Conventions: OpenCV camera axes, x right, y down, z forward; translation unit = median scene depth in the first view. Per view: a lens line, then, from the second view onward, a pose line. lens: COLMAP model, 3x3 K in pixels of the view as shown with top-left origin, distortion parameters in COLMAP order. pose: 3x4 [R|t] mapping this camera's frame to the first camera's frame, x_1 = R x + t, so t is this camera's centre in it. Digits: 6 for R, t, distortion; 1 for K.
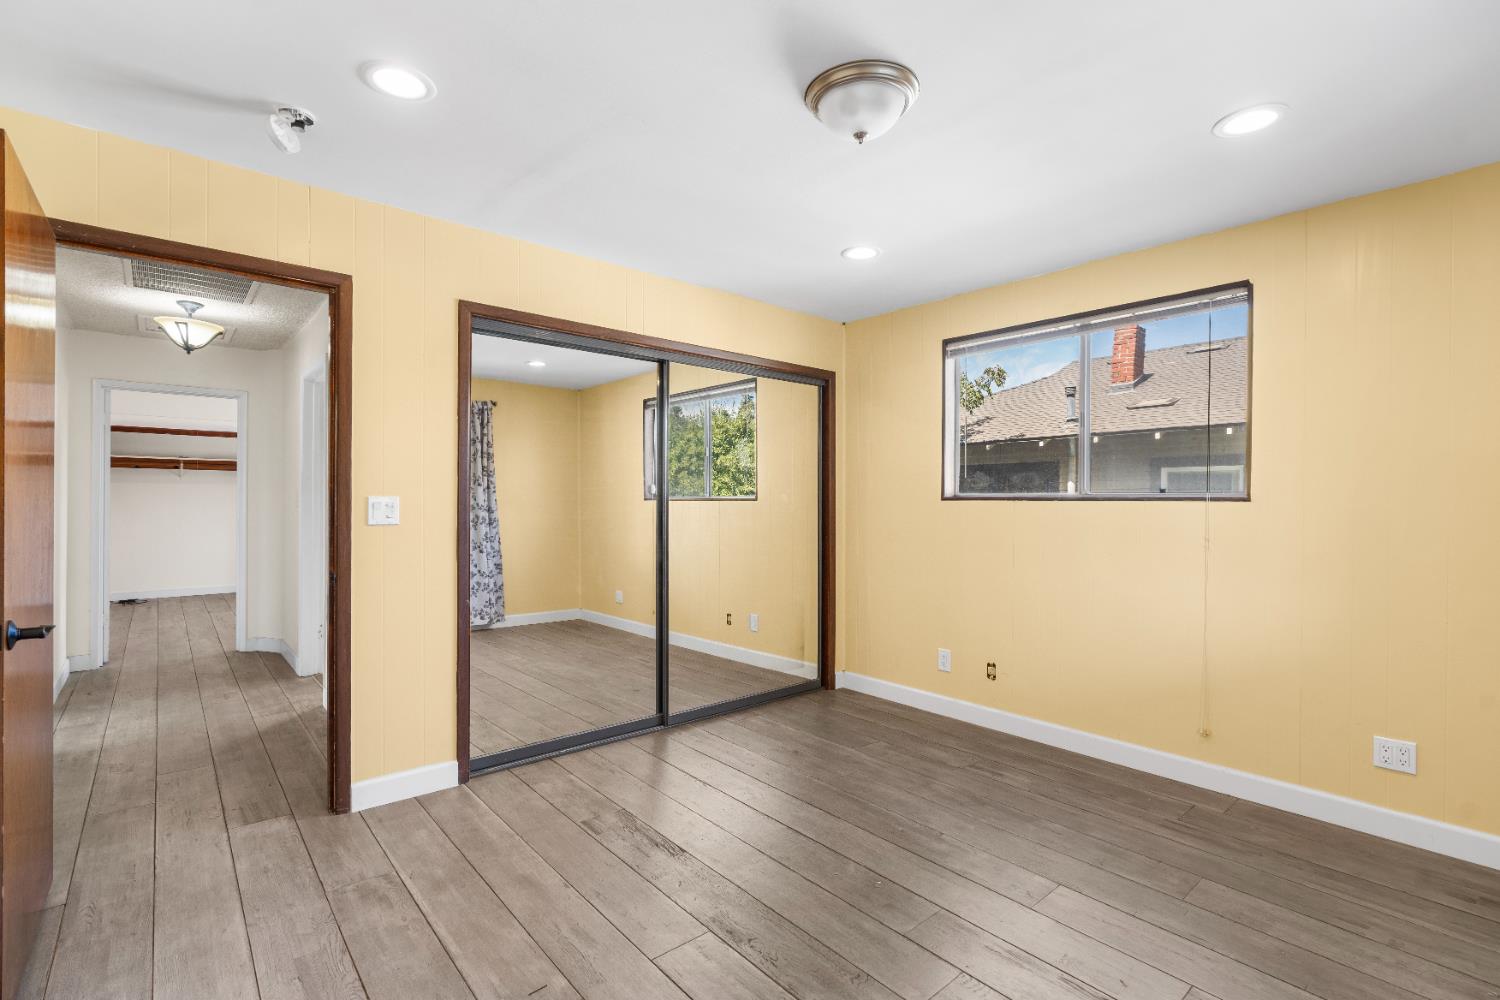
lens RADIAL K [[687.2, 0, 739.7], [0, 687.2, 492.4], [0, 0, 1]] dist [-0.003936, 0.000343]
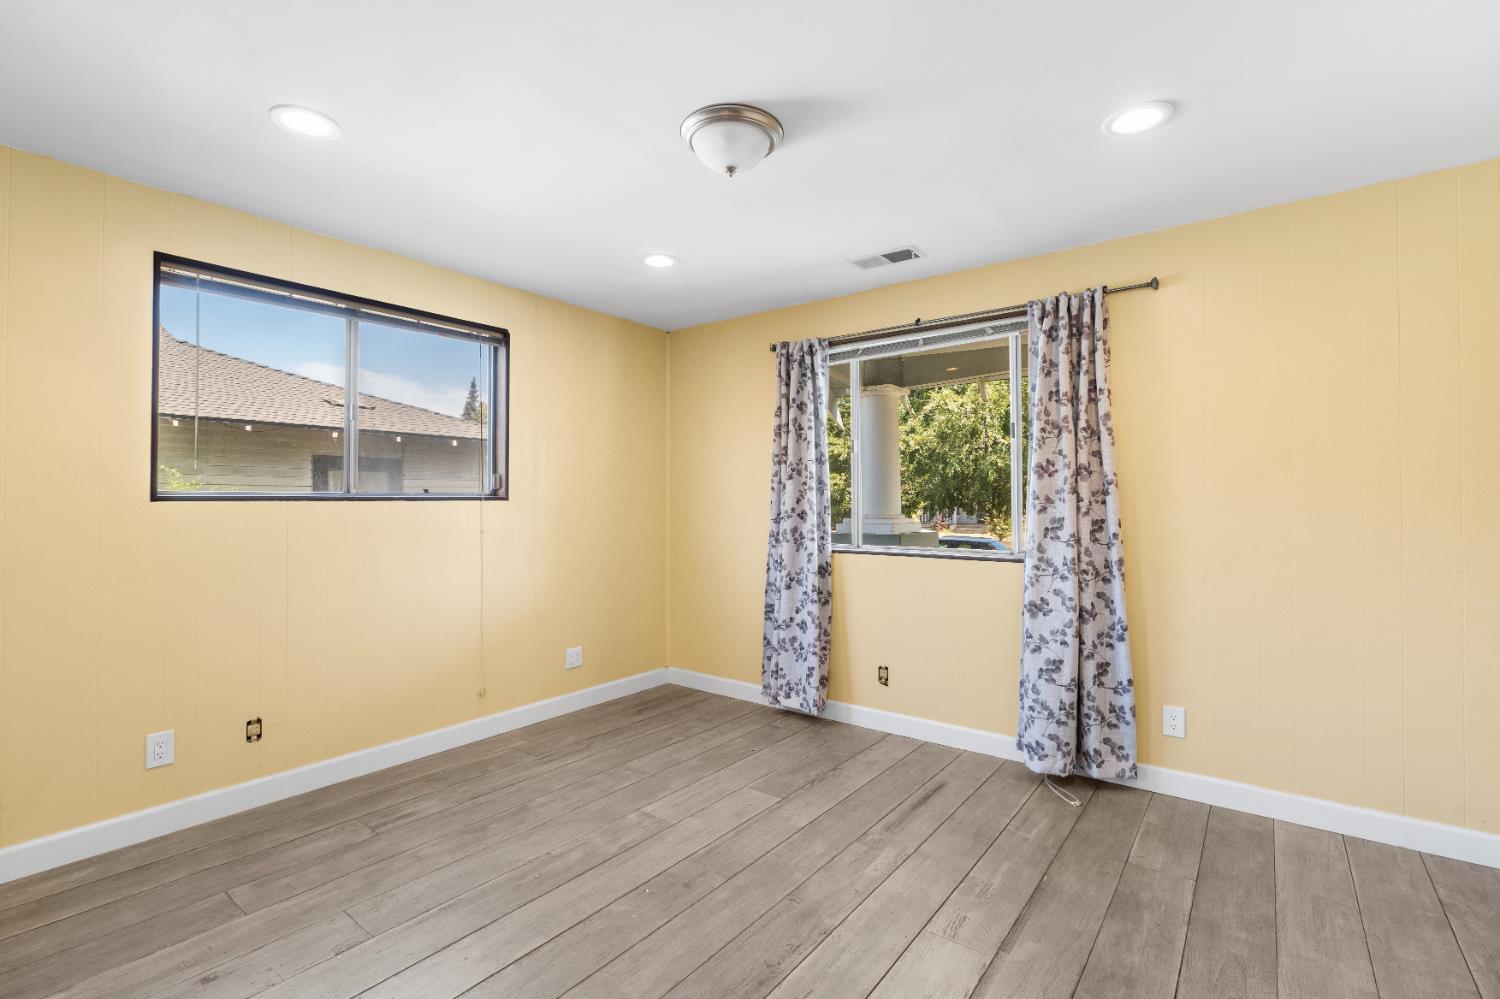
lens RADIAL K [[687.2, 0, 739.7], [0, 687.2, 491.9], [0, 0, 1]] dist [-0.003936, 0.000343]
pose [[-0.205458, 0.000490, 0.978666, -0.612257], [-0.015354, 0.999875, -0.003724, -0.006073], [-0.978546, -0.015791, -0.205425, 0.830396]]
